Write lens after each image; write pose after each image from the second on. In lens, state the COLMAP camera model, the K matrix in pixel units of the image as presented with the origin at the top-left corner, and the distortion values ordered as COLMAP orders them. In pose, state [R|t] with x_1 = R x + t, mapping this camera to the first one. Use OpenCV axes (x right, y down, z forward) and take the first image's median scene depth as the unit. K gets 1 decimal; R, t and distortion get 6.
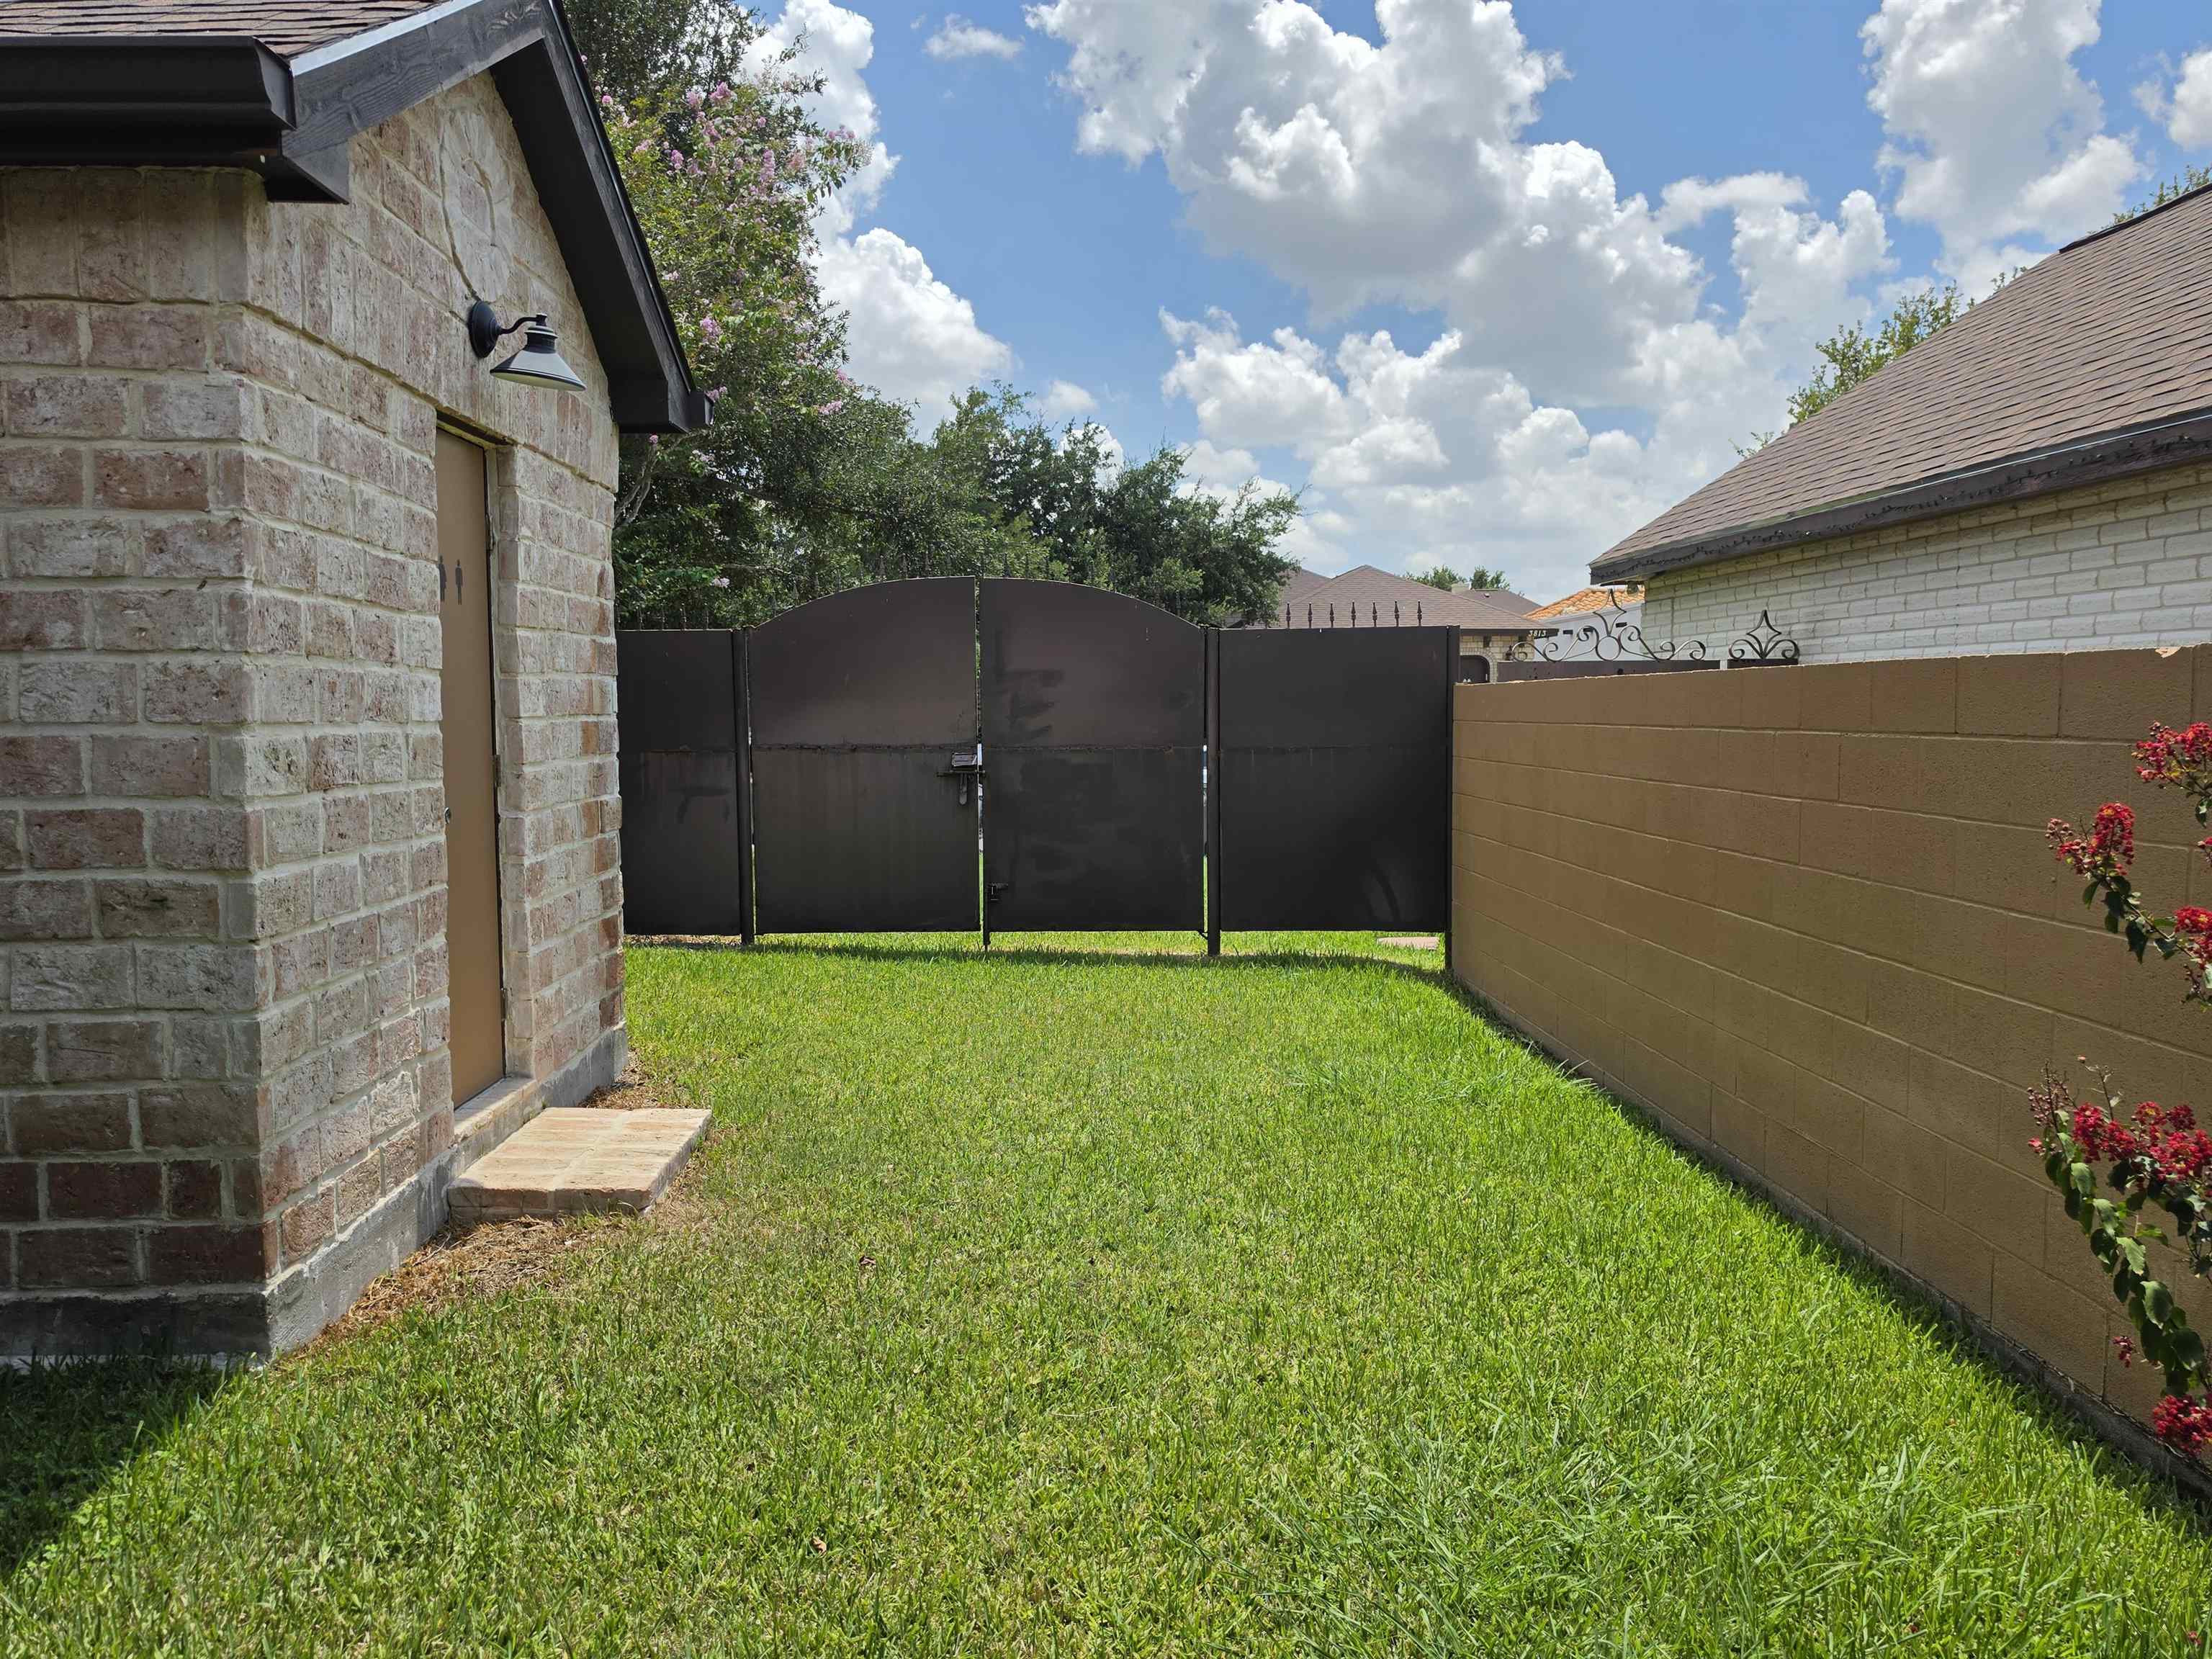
lens RADIAL K [[1532.1, 0, 1106.0], [0, 1532.1, 829.5], [0, 0, 1]] dist [0.092139, -0.140877]
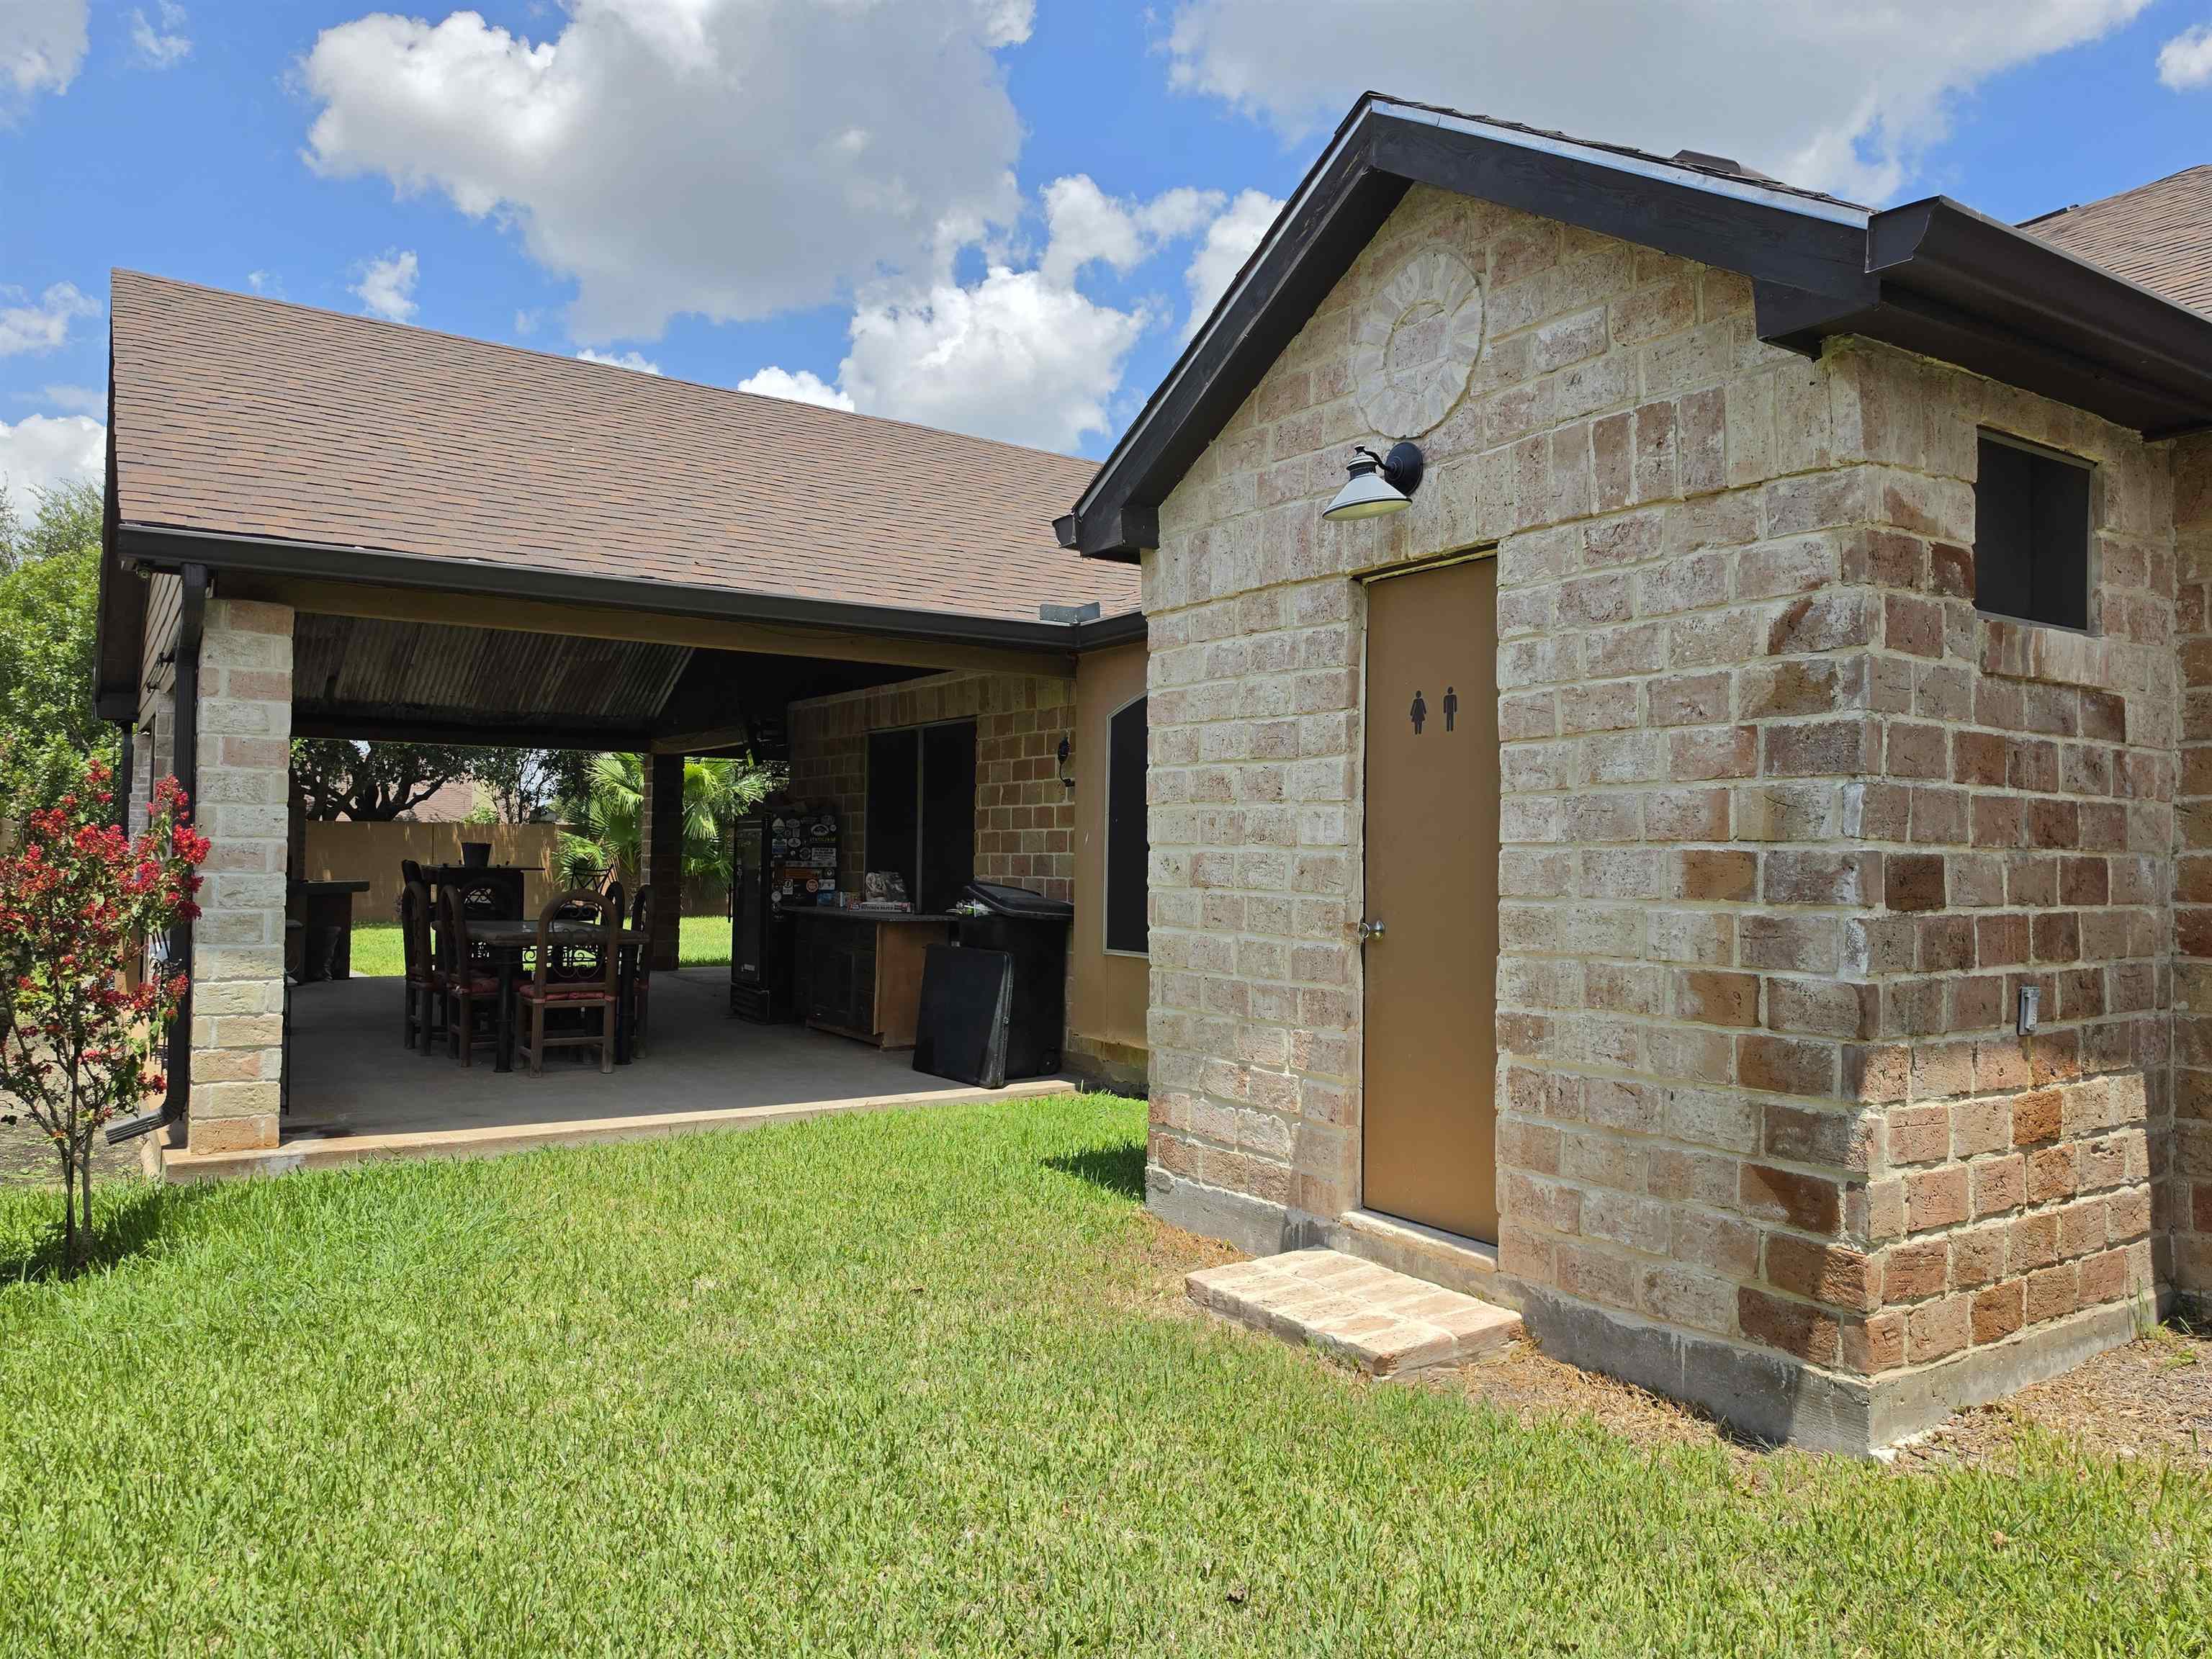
lens RADIAL K [[1532.1, 0, 1106.0], [0, 1532.1, 829.5], [0, 0, 1]] dist [0.092139, -0.140877]
pose [[-0.854845, -0.021226, -0.518449, 0.351034], [-0.054949, 0.997248, 0.049774, -0.143544], [0.515966, 0.071037, -0.853658, 2.099383]]
